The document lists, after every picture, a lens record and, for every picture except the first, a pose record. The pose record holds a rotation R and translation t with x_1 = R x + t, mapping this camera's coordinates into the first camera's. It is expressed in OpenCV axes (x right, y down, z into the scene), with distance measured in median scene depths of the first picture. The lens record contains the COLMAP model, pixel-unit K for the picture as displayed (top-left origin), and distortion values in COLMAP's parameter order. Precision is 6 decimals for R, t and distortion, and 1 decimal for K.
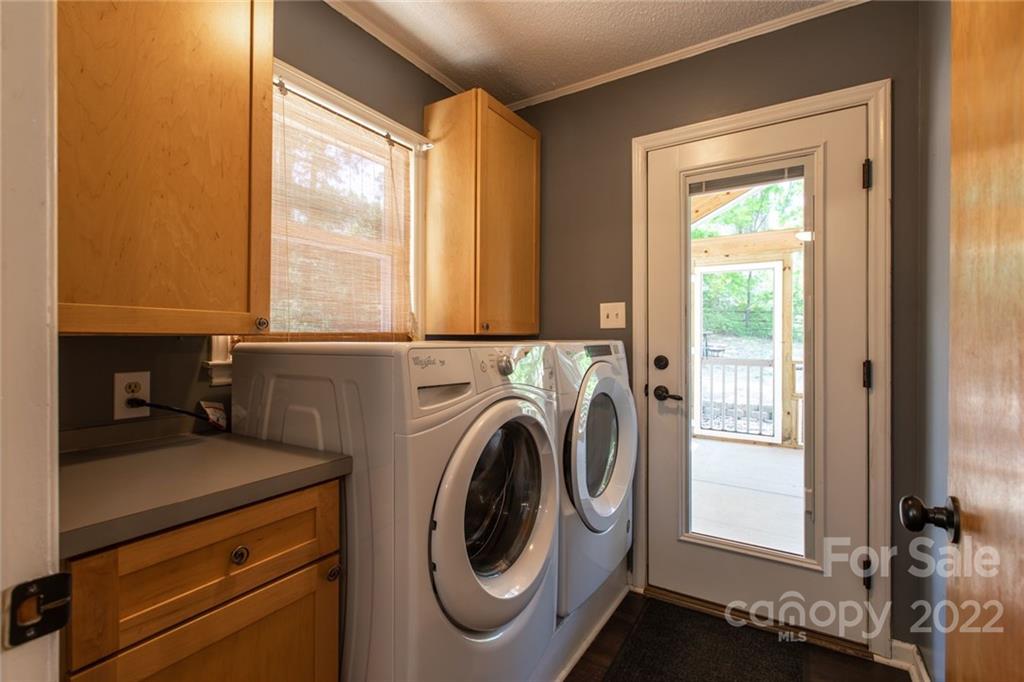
lens RADIAL K [[462.9, 0, 512.0], [0, 462.9, 341.0], [0, 0, 1]] dist [-0.001097, -0.000209]
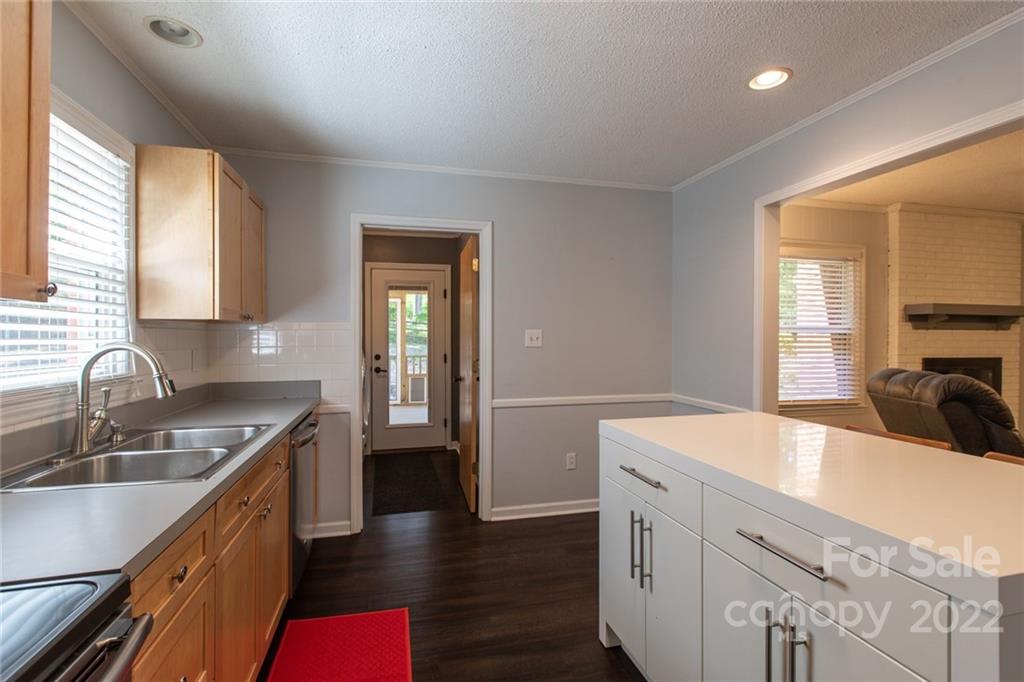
lens RADIAL K [[462.9, 0, 512.0], [0, 462.9, 341.0], [0, 0, 1]] dist [-0.001097, -0.000209]
pose [[0.681907, -0.006097, 0.731413, -1.035516], [0.000946, 0.999972, 0.007453, -0.059860], [-0.731438, -0.004391, 0.681894, -1.247962]]
